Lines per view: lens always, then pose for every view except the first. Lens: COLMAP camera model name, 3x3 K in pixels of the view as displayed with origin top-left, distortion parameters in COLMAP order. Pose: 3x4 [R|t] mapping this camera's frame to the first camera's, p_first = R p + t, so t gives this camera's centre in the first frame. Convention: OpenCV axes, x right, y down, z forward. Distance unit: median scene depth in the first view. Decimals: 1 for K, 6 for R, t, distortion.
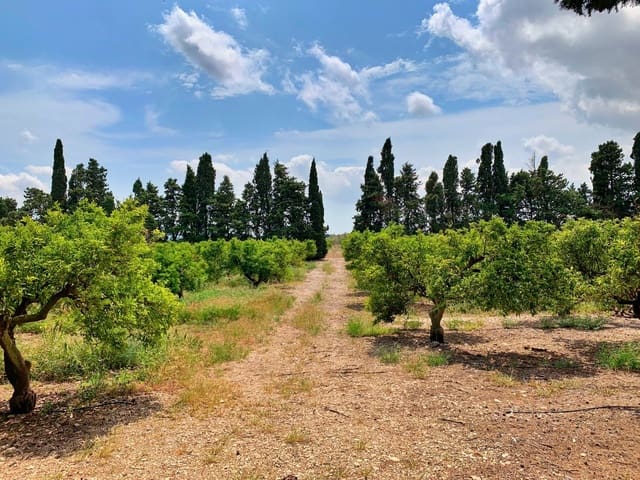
lens RADIAL K [[479.7, 0, 320.0], [0, 479.7, 239.9], [0, 0, 1]] dist [0.009651, -0.020459]
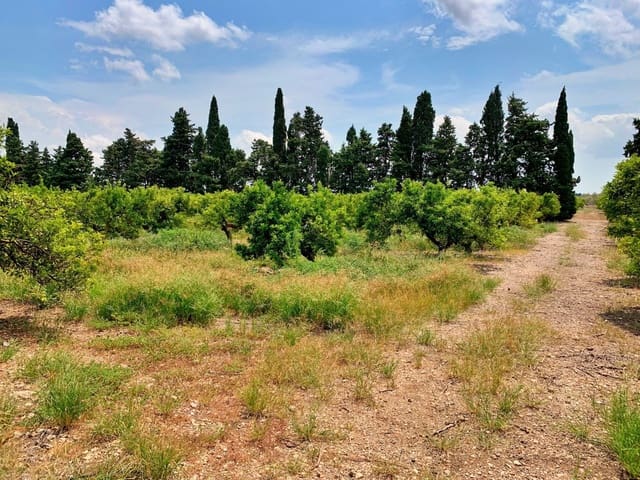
lens RADIAL K [[479.7, 0, 316.5], [0, 479.7, 235.9], [0, 0, 1]] dist [0.009651, -0.020459]
pose [[0.888143, 0.059416, -0.455710, -0.000762], [-0.022010, 0.995969, 0.086959, 0.007351], [0.459040, -0.067202, 0.885870, 0.125913]]
